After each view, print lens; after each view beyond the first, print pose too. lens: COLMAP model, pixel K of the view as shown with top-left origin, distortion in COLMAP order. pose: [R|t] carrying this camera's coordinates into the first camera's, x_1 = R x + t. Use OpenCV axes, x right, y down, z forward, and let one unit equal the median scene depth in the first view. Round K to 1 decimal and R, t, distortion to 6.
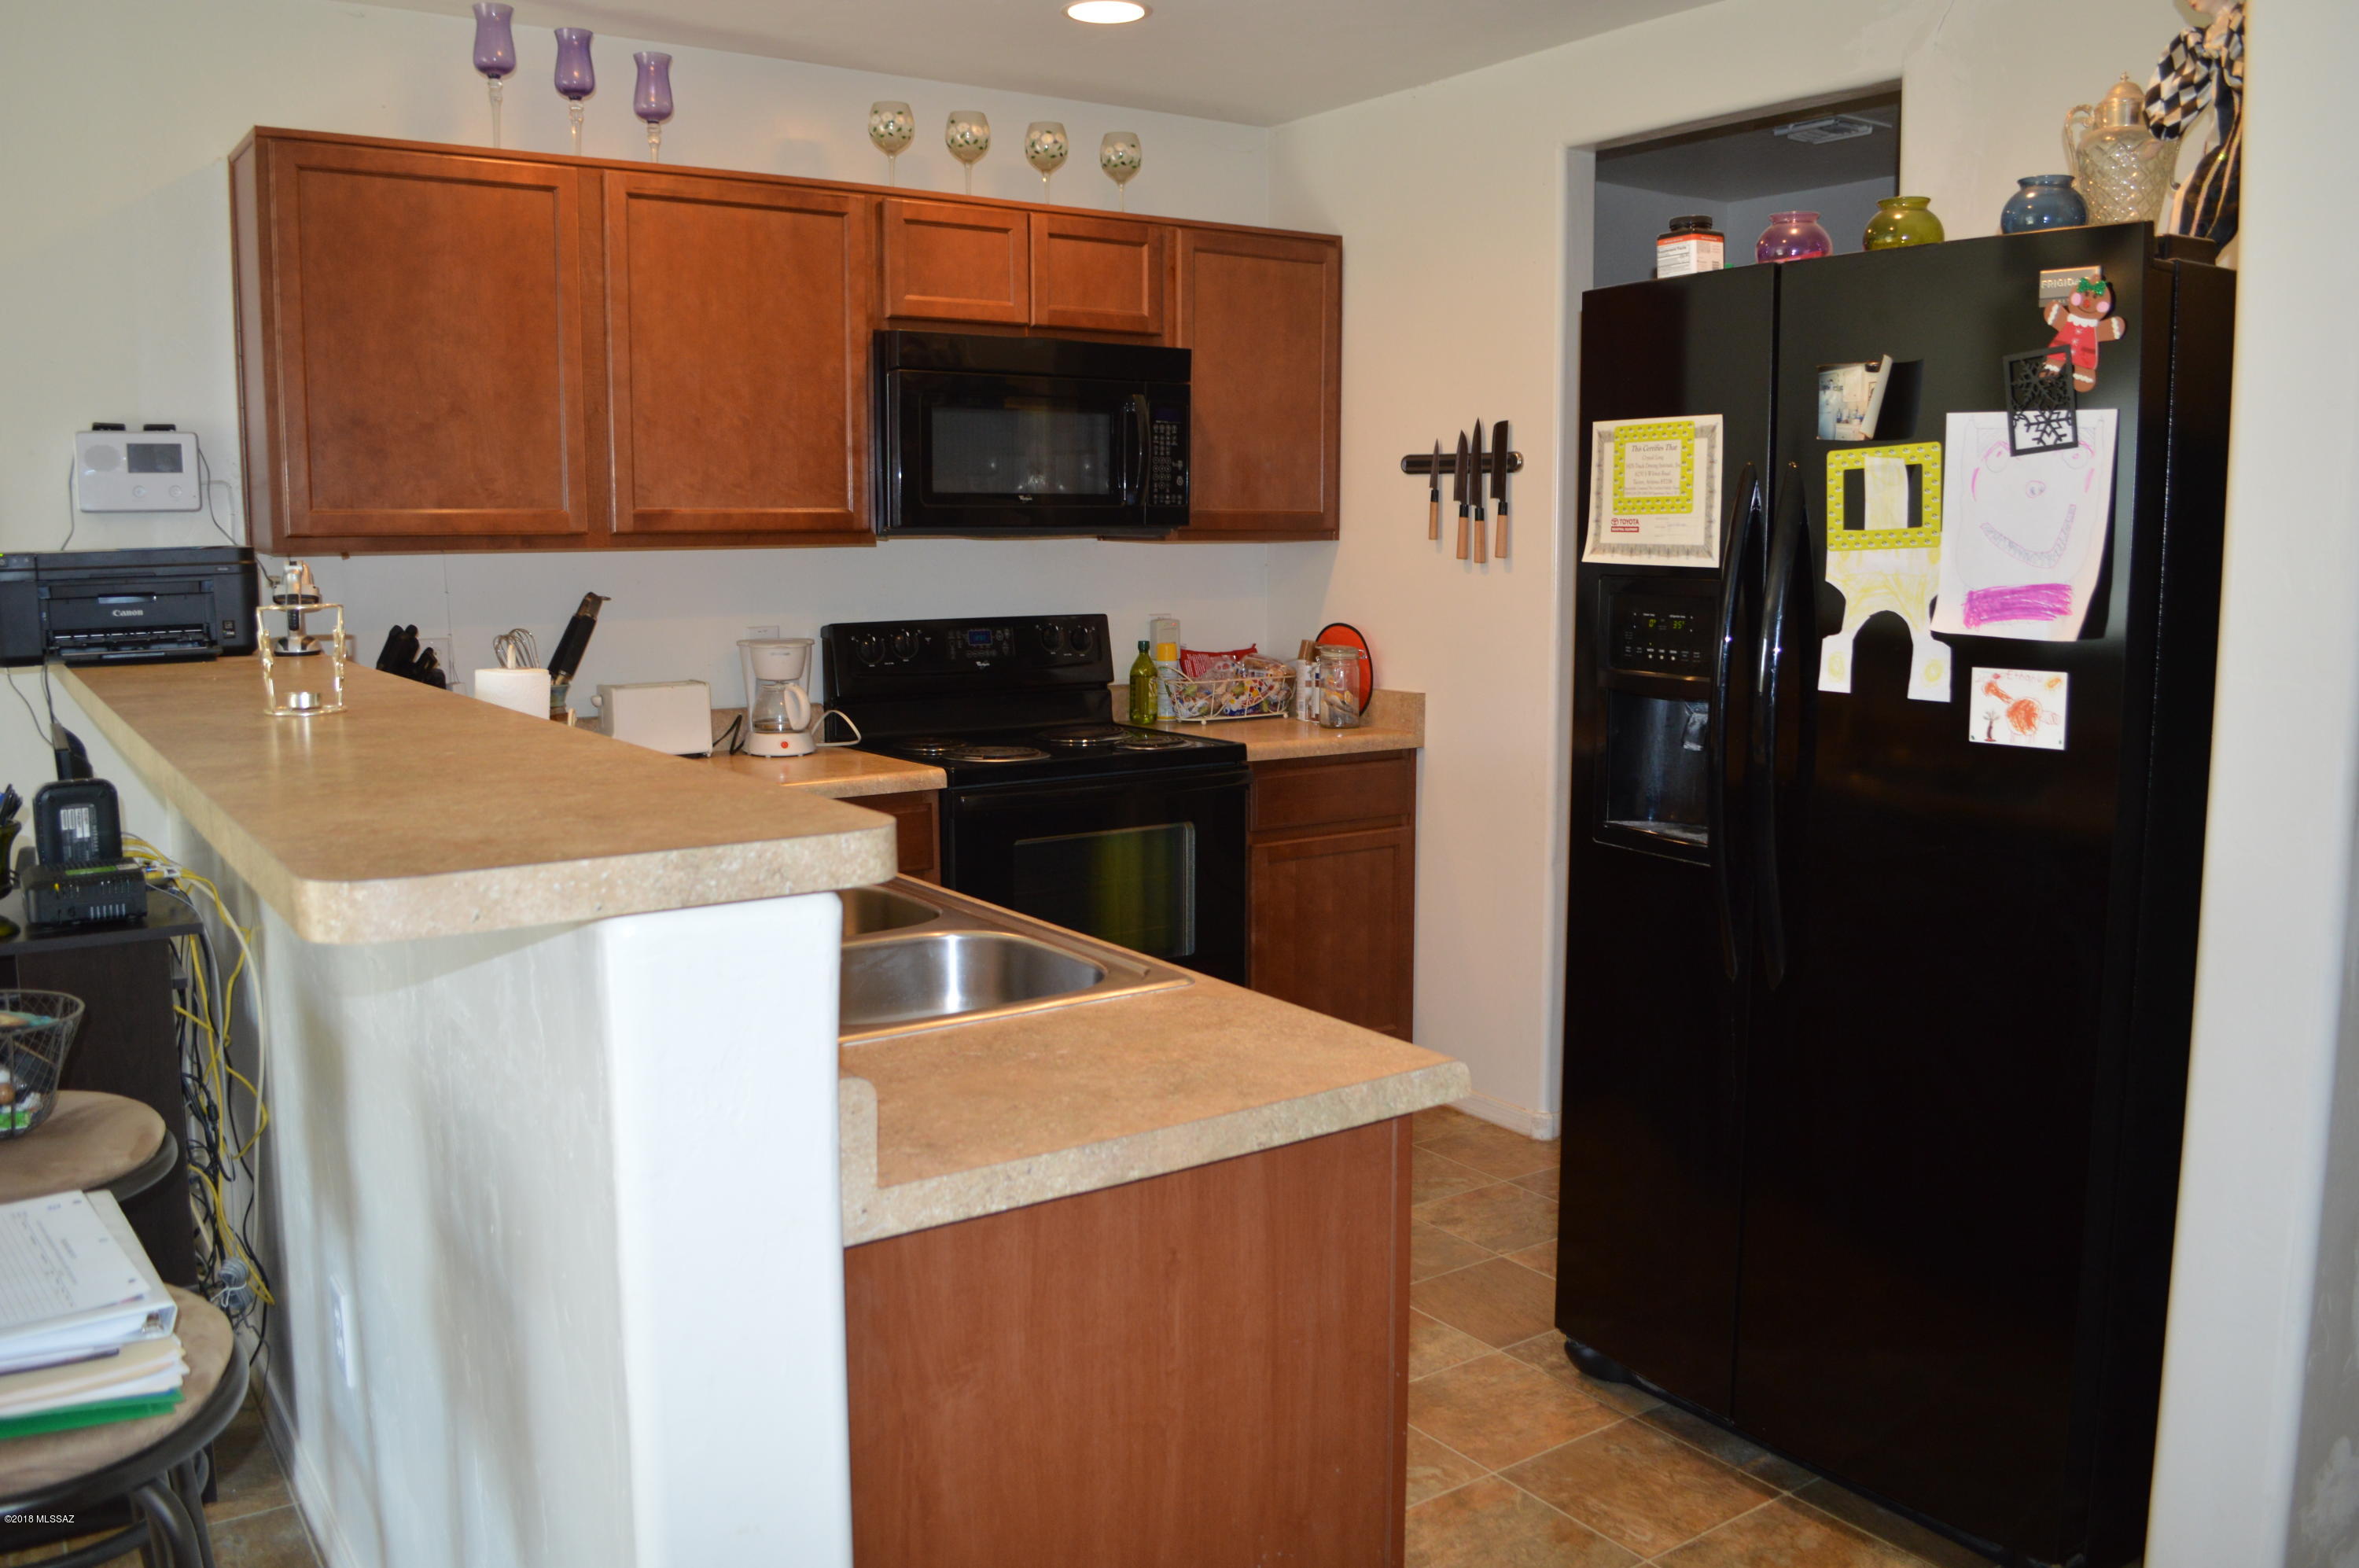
lens RADIAL K [[1868.3, 0, 1178.1], [0, 1868.3, 786.4], [0, 0, 1]] dist [-0.083398, 0.013465]
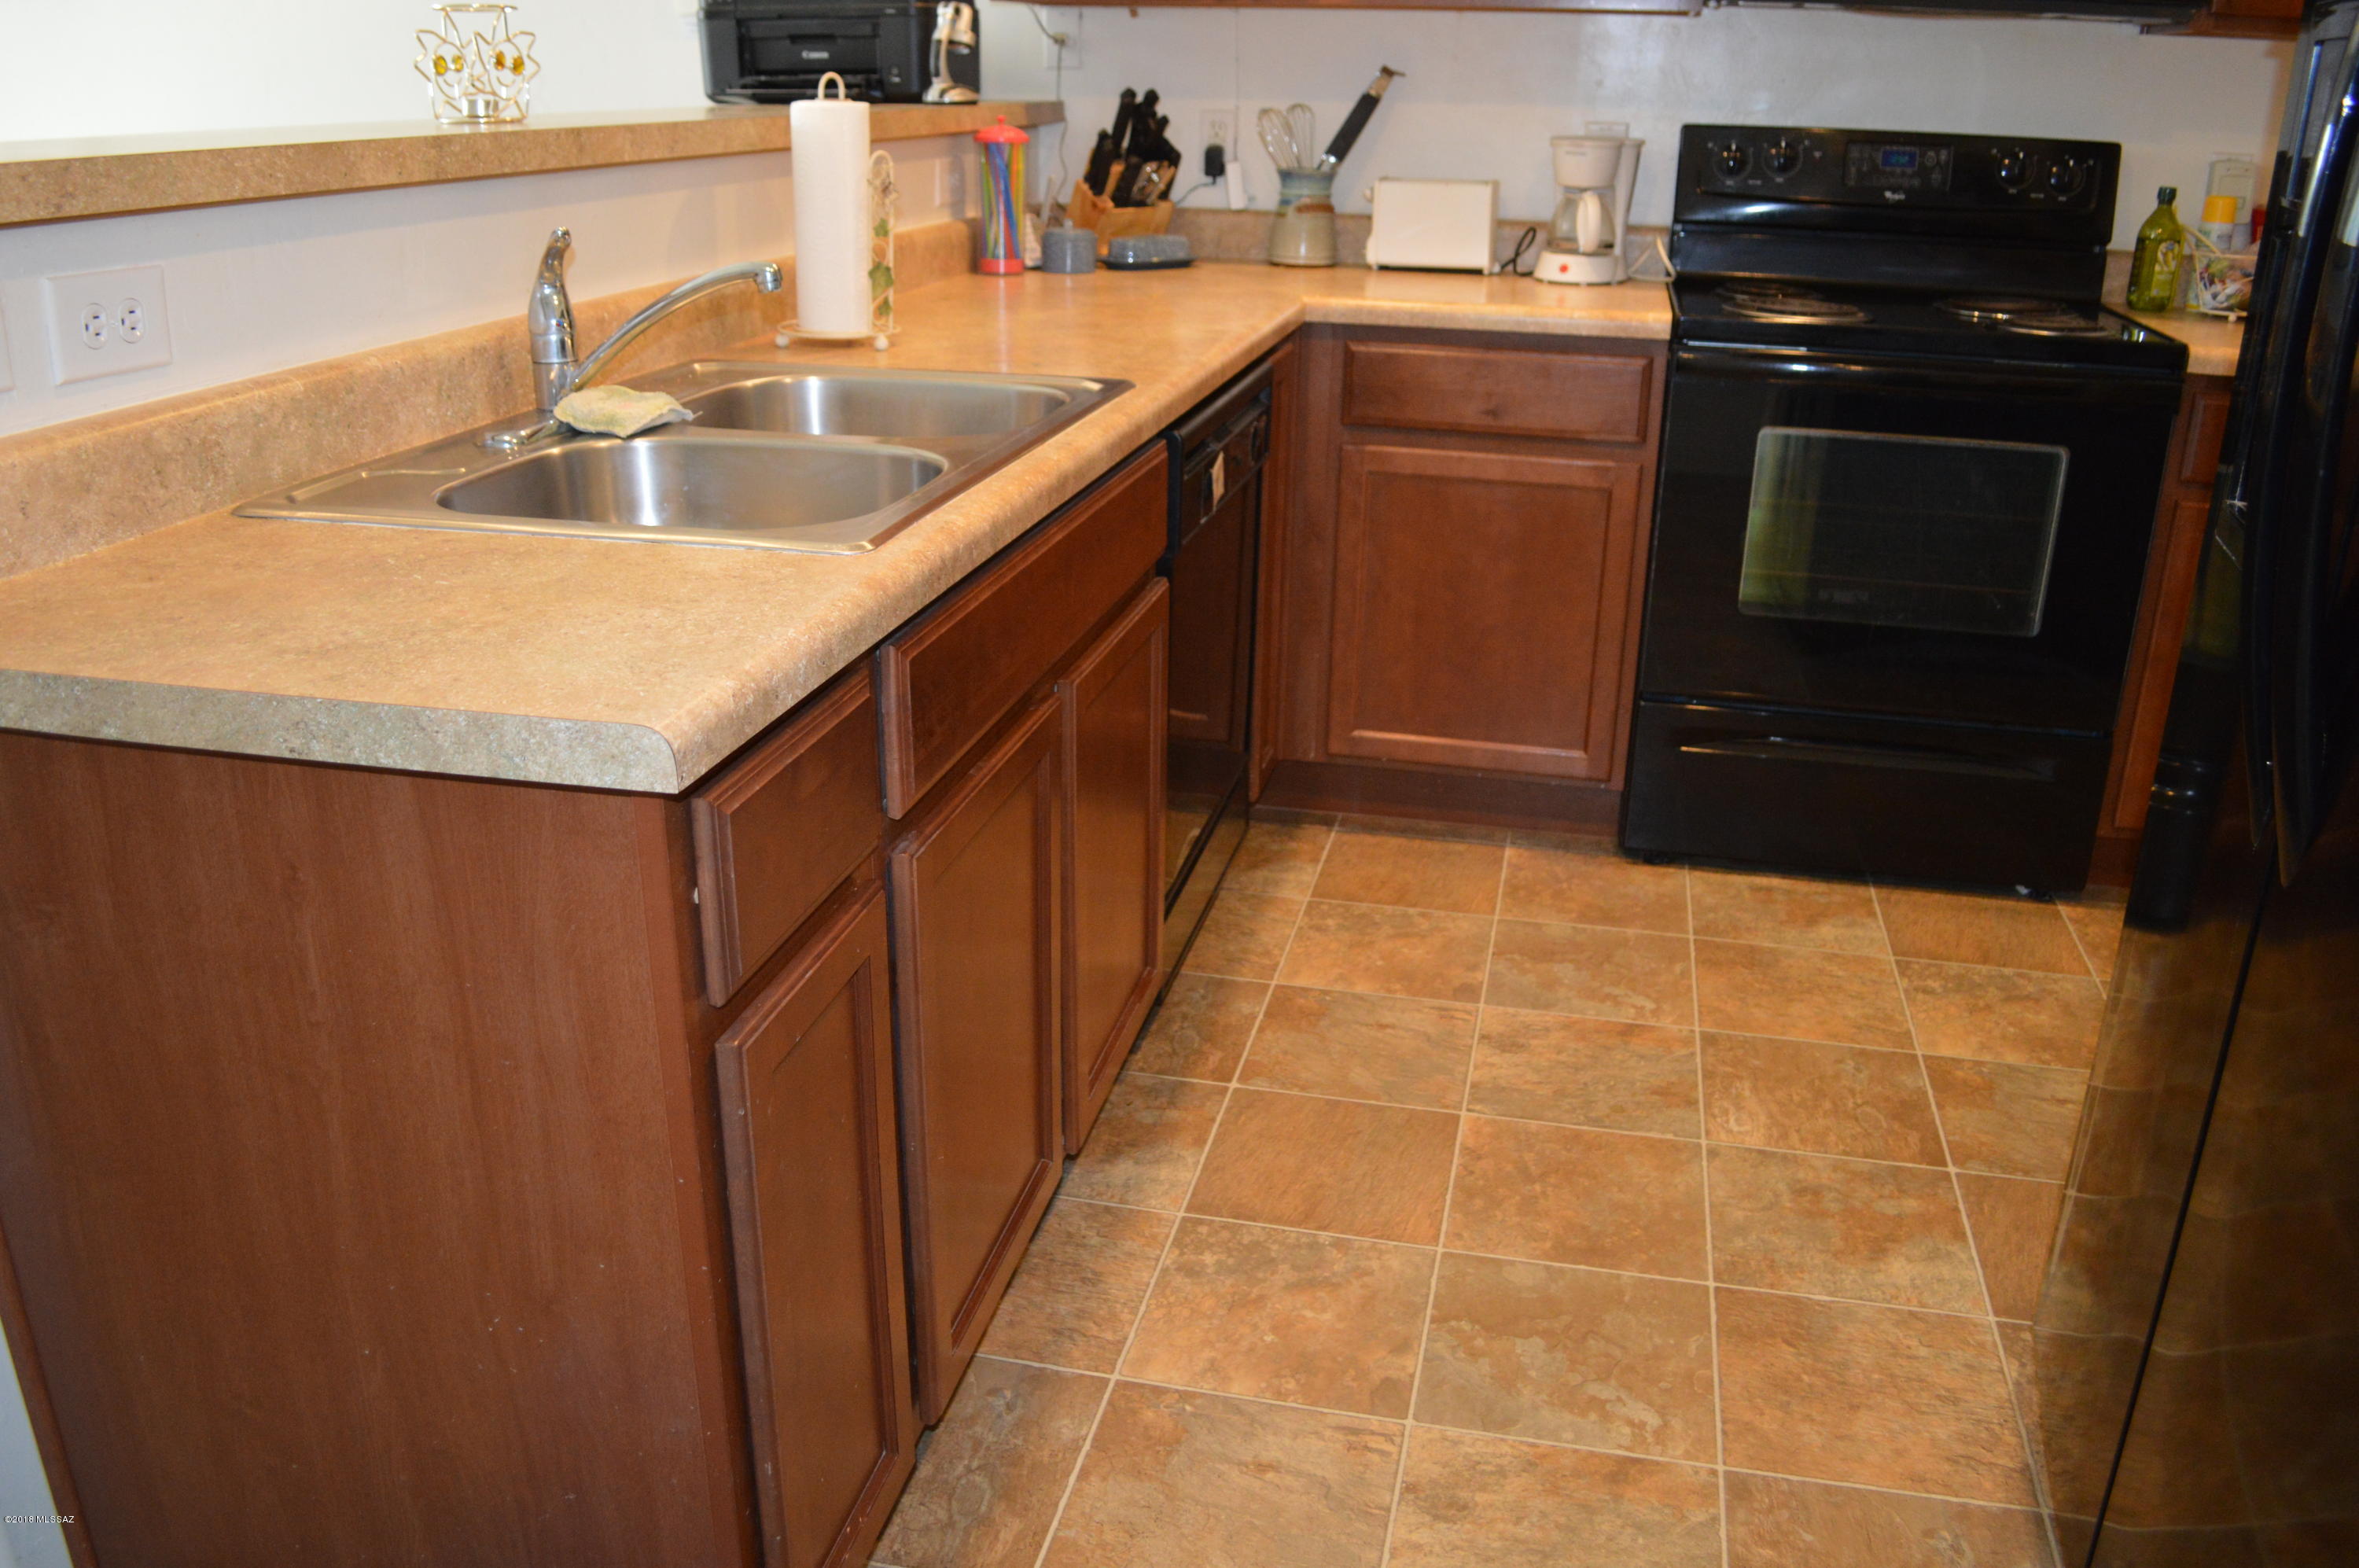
lens RADIAL K [[1868.3, 0, 1188.6], [0, 1868.3, 772.6], [0, 0, 1]] dist [-0.083398, 0.013465]
pose [[0.683061, 0.272628, -0.677571, 0.321408], [-0.119709, 0.956964, 0.264366, -0.006691], [0.720484, -0.099466, 0.686301, 0.347339]]
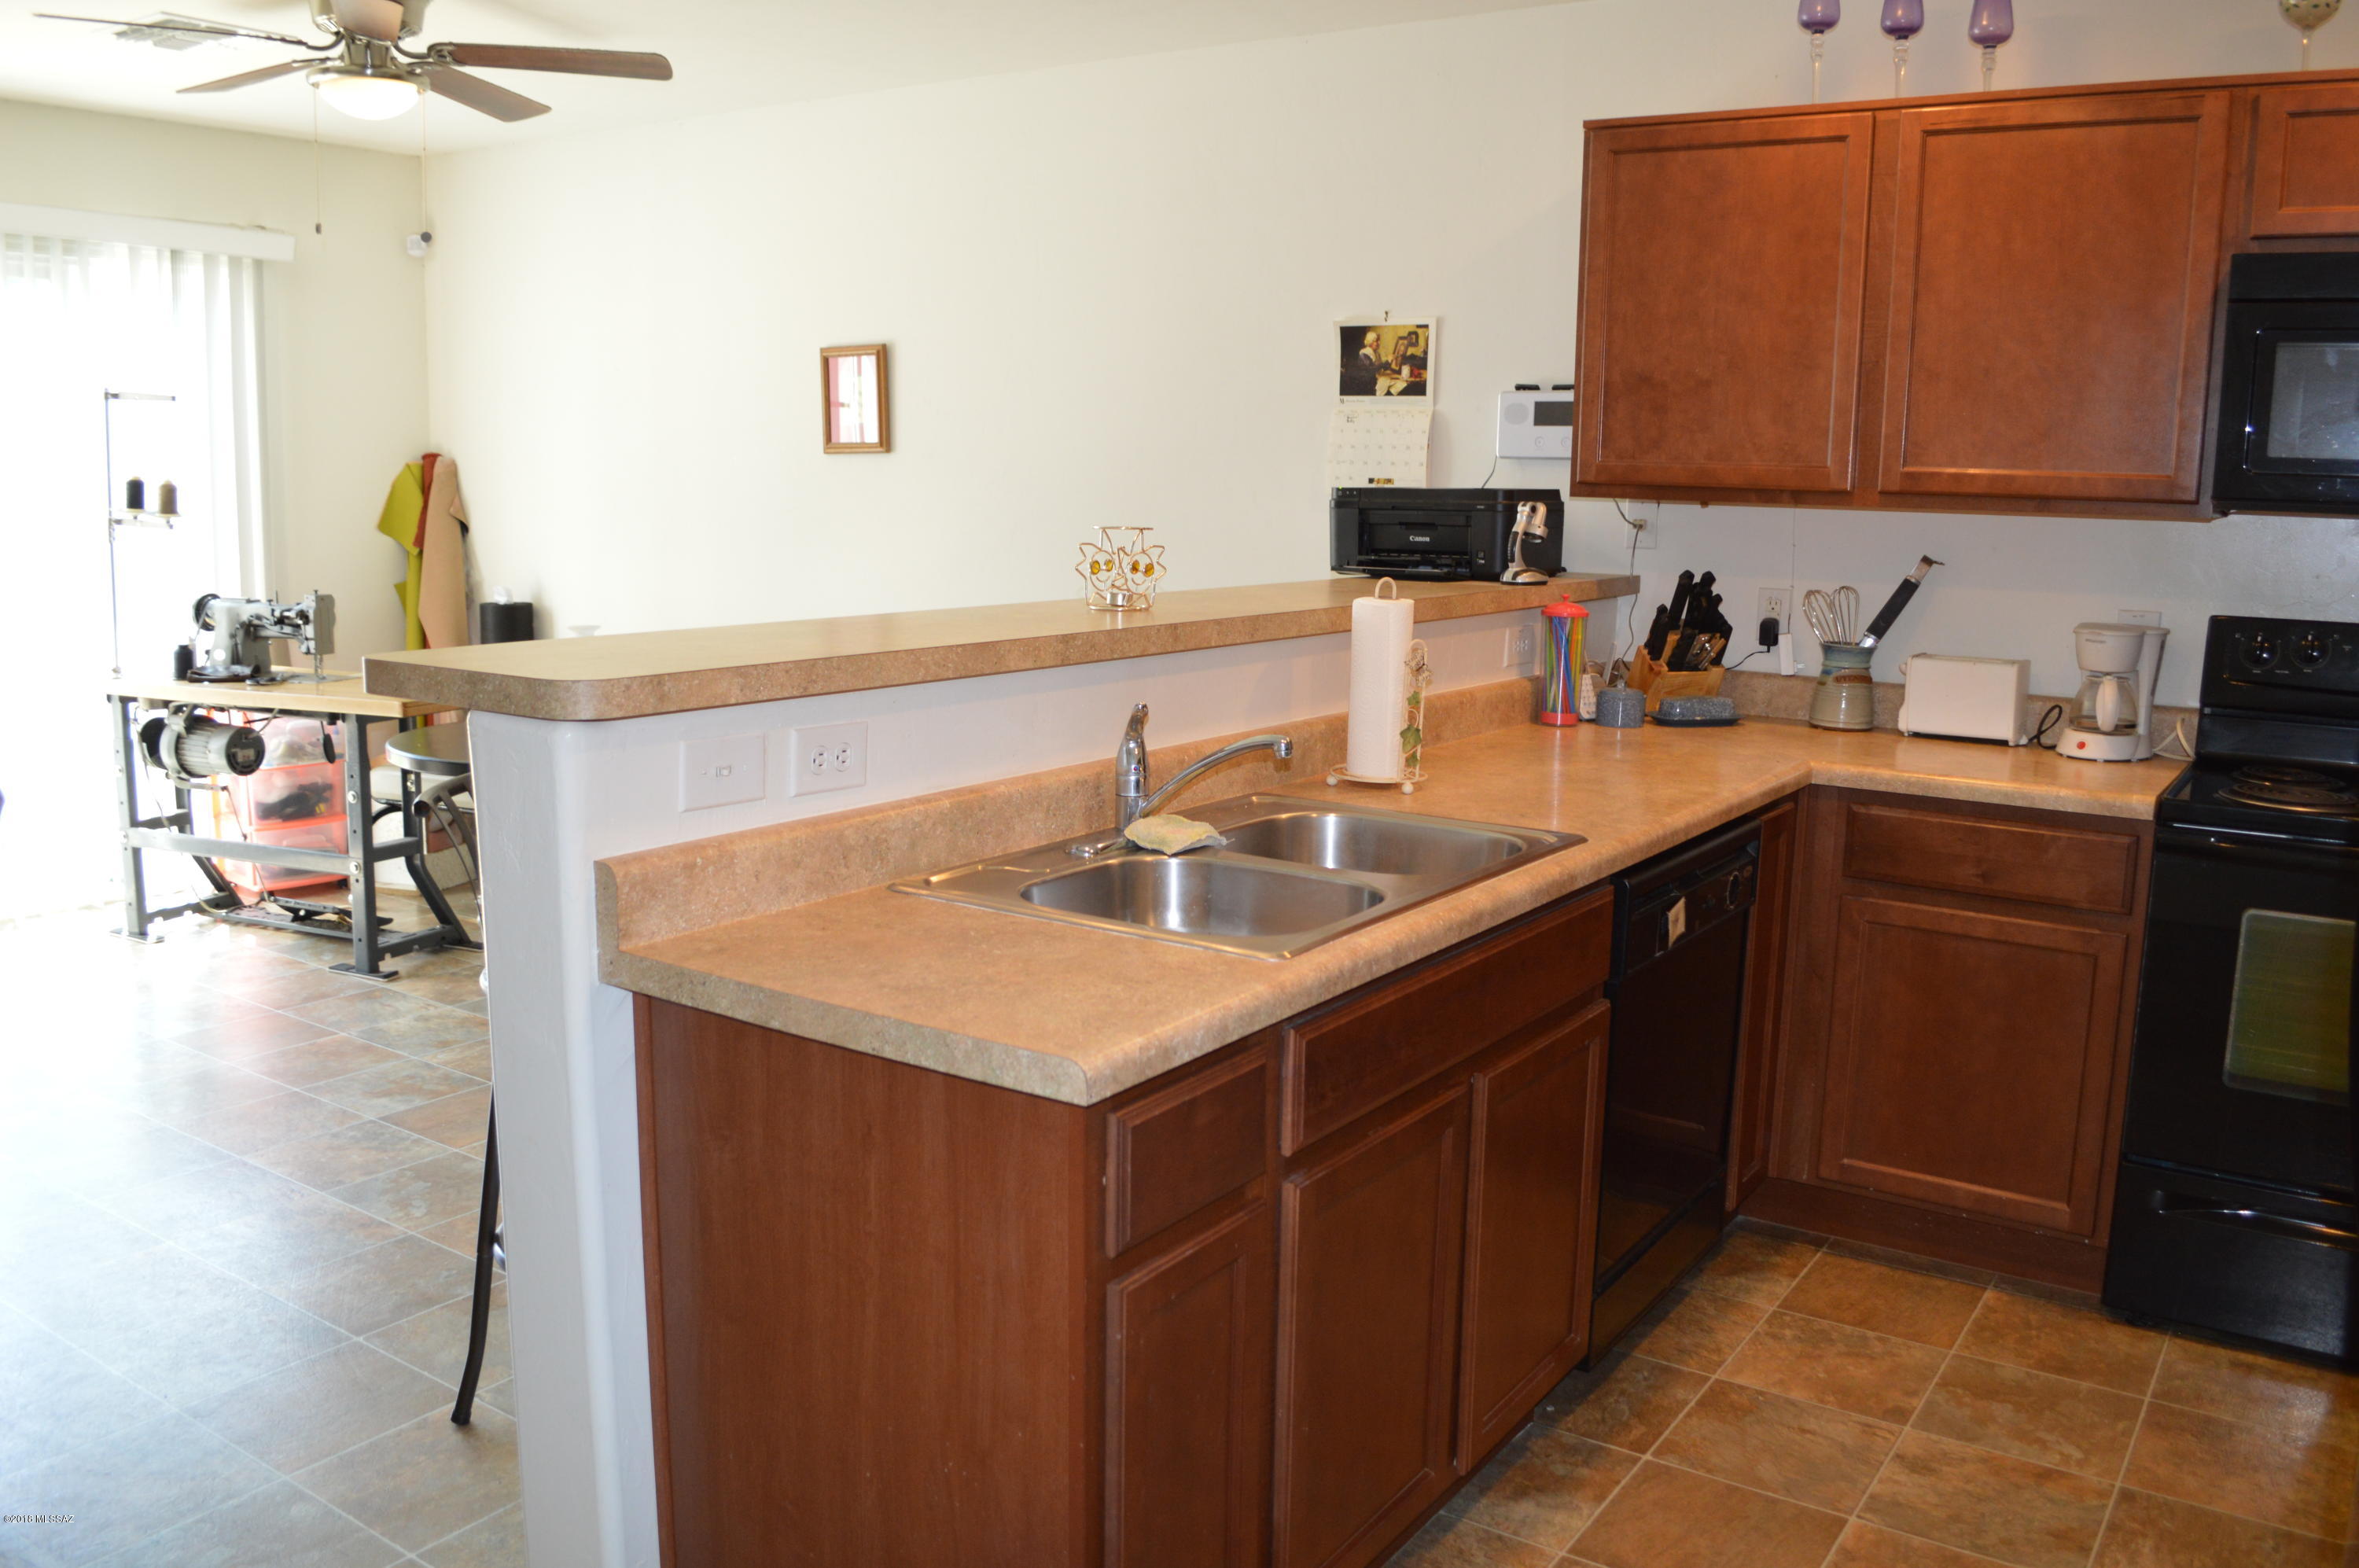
lens RADIAL K [[1868.3, 0, 1189.4], [0, 1868.3, 780.9], [0, 0, 1]] dist [-0.083398, 0.013465]
pose [[0.366327, 0.163554, -0.915999, 0.477070], [-0.147976, 0.982143, 0.116186, -0.049671], [0.918645, 0.092984, 0.383987, 0.331195]]
